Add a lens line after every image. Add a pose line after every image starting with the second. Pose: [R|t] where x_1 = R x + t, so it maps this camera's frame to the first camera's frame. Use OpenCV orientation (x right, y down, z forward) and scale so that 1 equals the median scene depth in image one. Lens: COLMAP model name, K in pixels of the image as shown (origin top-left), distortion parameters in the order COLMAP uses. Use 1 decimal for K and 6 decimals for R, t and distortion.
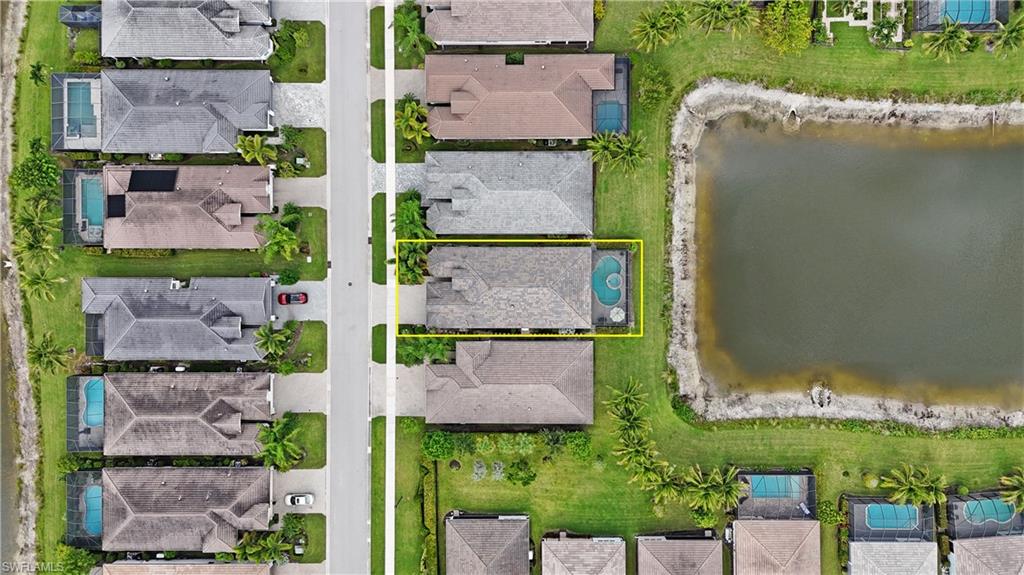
lens RADIAL K [[763.5, 0, 512.0], [0, 763.5, 287.5], [0, 0, 1]] dist [0.077258, -0.073563]
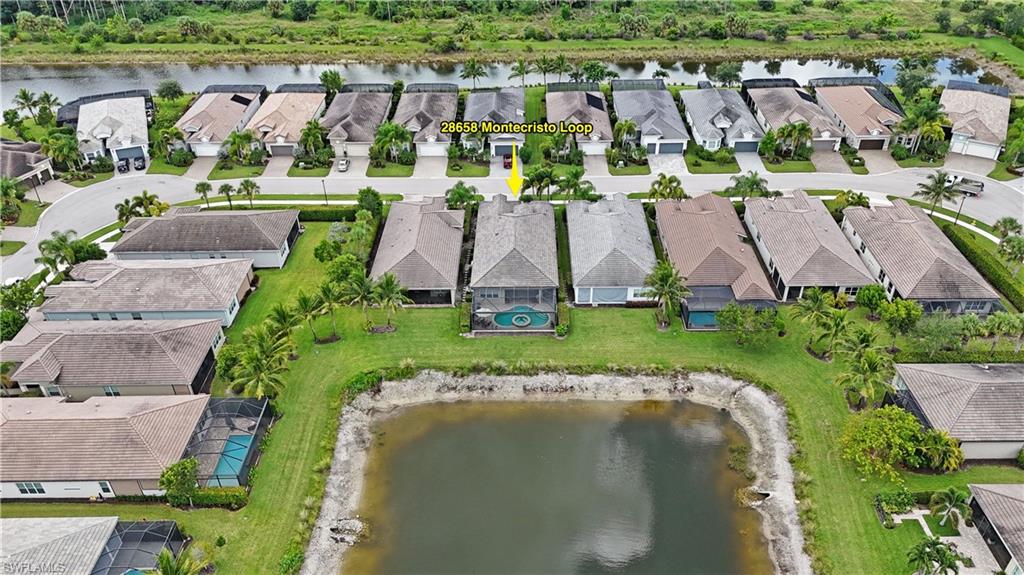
lens RADIAL K [[763.5, 0, 512.0], [0, 763.5, 287.5], [0, 0, 1]] dist [0.077258, -0.073563]
pose [[-0.012827, 0.578595, -0.815514, 0.819364], [-0.999907, -0.003576, 0.013190, -0.008516], [0.004716, 0.815607, 0.578587, 0.450844]]
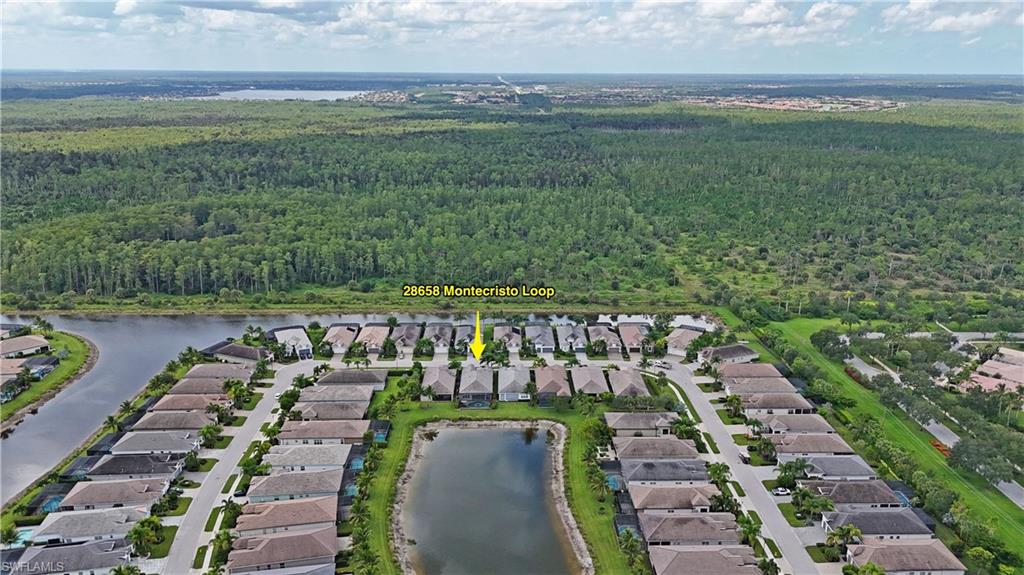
lens RADIAL K [[763.5, 0, 512.0], [0, 763.5, 287.5], [0, 0, 1]] dist [0.077258, -0.073563]
pose [[0.013394, 0.287954, -0.957550, 2.245941], [-0.999811, -0.009619, -0.016878, -0.067729], [-0.014071, 0.957596, 0.287771, -0.022852]]
